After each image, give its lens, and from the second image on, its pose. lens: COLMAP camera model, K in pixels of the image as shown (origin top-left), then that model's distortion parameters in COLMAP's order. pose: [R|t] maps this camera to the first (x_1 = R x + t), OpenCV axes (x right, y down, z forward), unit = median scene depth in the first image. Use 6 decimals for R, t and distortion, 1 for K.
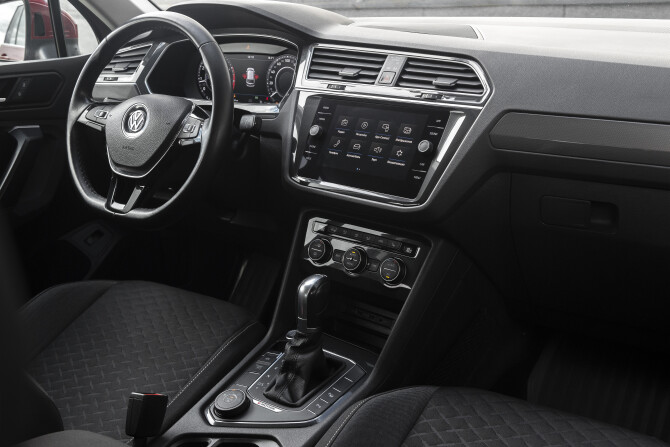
lens RADIAL K [[691.6, 0, 335.0], [0, 691.6, 223.5], [0, 0, 1]] dist [-0.003696, 0.021765]
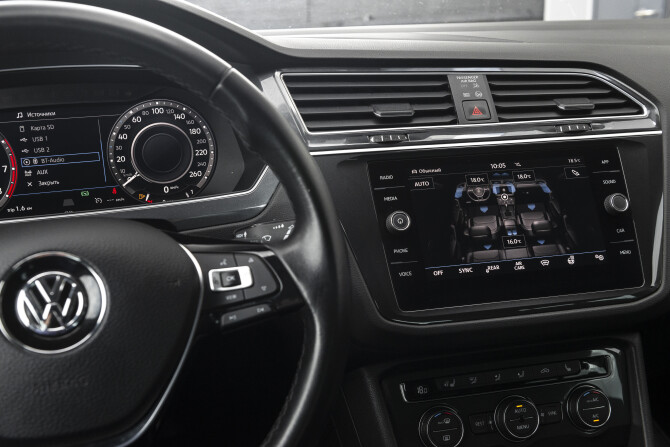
lens RADIAL K [[720.1, 0, 334.5], [0, 720.1, 230.6], [0, 0, 1]] dist [-0.000030, 0.013943]
pose [[0.623633, -0.215371, 0.751464, -0.472972], [0.266219, 0.962349, 0.054878, -0.168628], [-0.734989, 0.165830, 0.657488, 0.662590]]
